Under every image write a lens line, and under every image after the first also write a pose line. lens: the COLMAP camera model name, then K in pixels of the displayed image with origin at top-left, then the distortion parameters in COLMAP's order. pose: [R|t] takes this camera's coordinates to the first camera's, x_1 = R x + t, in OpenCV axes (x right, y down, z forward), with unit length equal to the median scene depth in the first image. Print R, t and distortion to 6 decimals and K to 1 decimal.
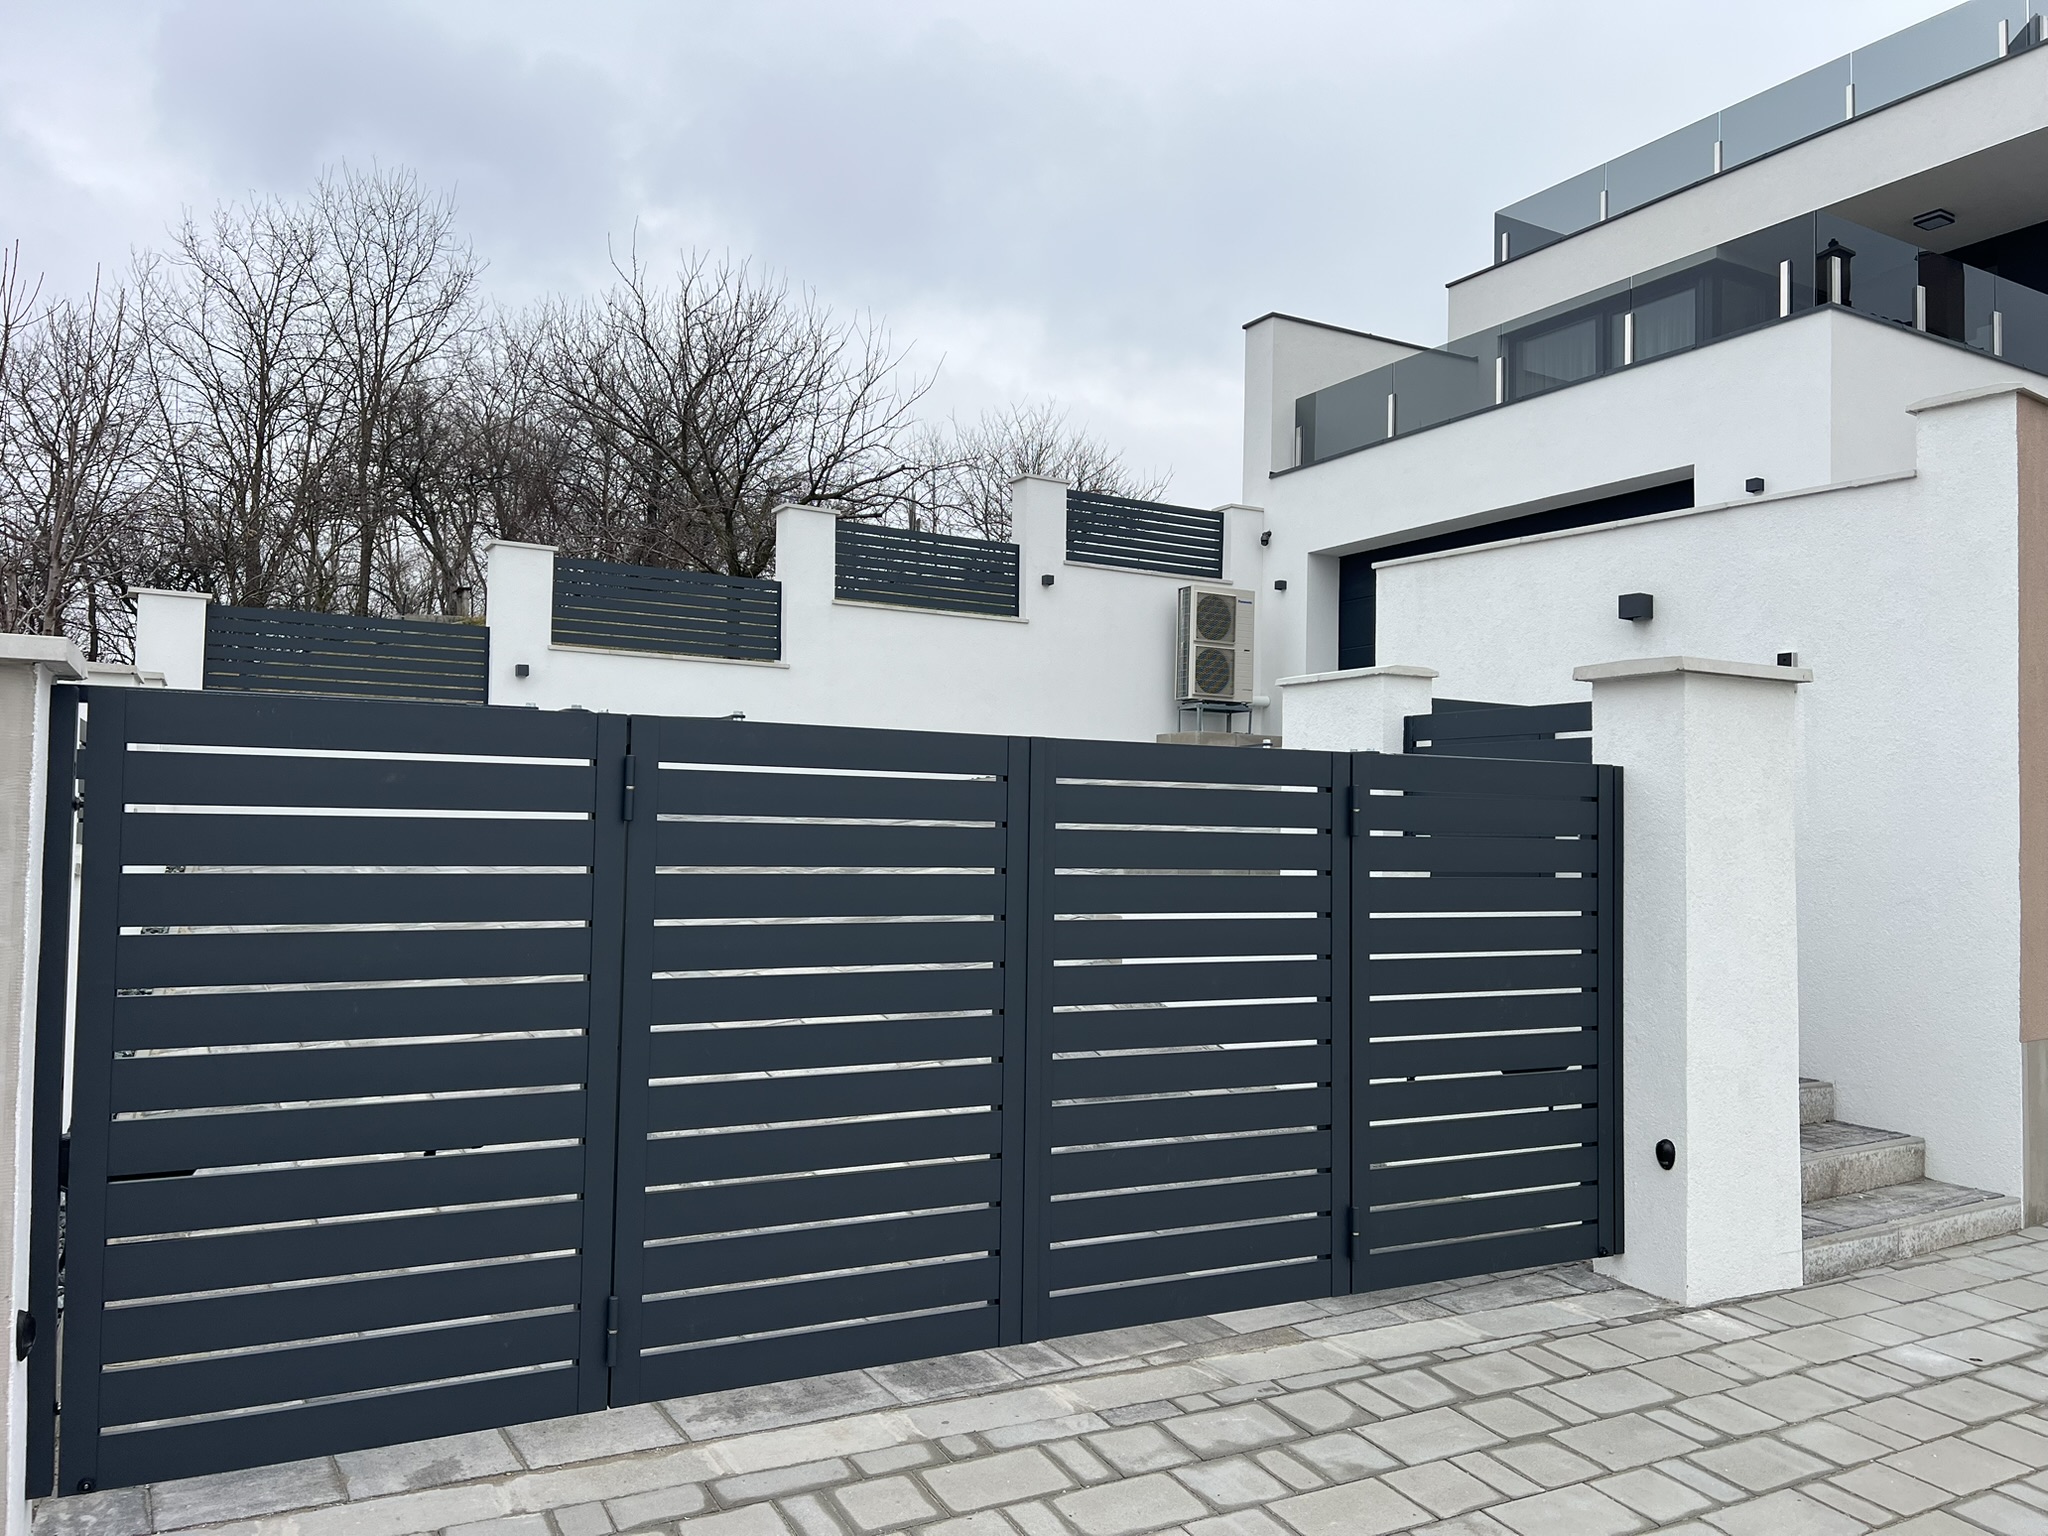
lens RADIAL K [[1519.4, 0, 1014.2], [0, 1519.4, 777.8], [0, 0, 1]] dist [0.054754, -0.056124]
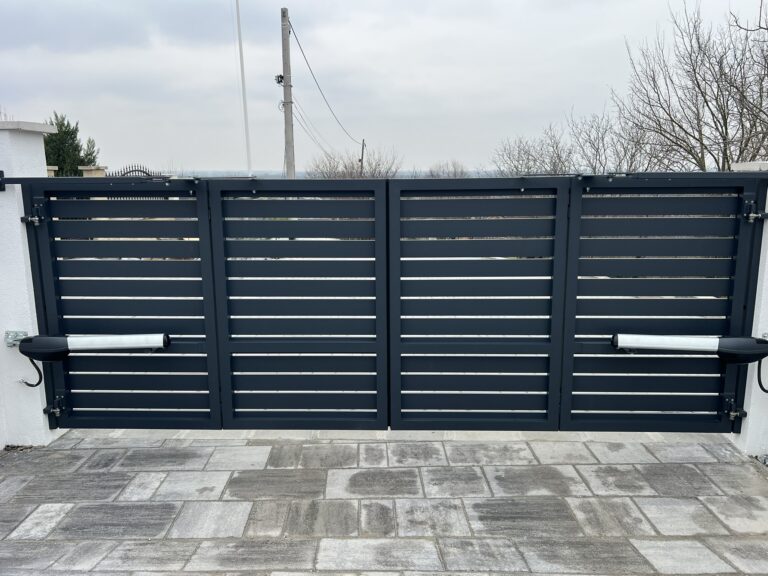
lens RADIAL K [[610.8, 0, 390.8], [0, 610.8, 287.9], [0, 0, 1]] dist [0.013292, -0.002172]
pose [[-0.877801, -0.102716, 0.467884, -0.376290], [-0.025469, 0.985366, 0.168536, -0.016193], [-0.478348, 0.136025, -0.867571, 1.578372]]
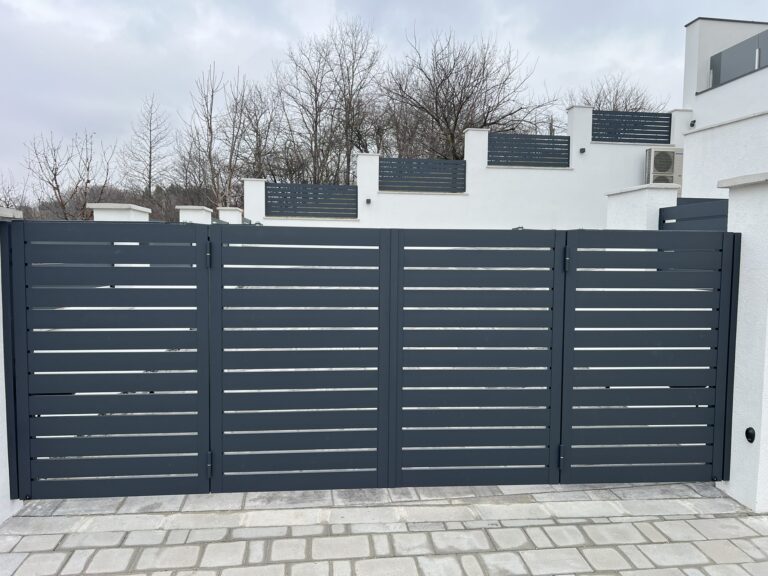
lens RADIAL K [[569.8, 0, 380.3], [0, 569.8, 291.7], [0, 0, 1]] dist [0.054754, -0.056124]
pose [[0.926774, 0.016882, -0.375240, 0.275485], [0.019764, 0.995414, 0.093597, -0.011366], [0.375099, -0.094159, 0.922190, 0.182147]]
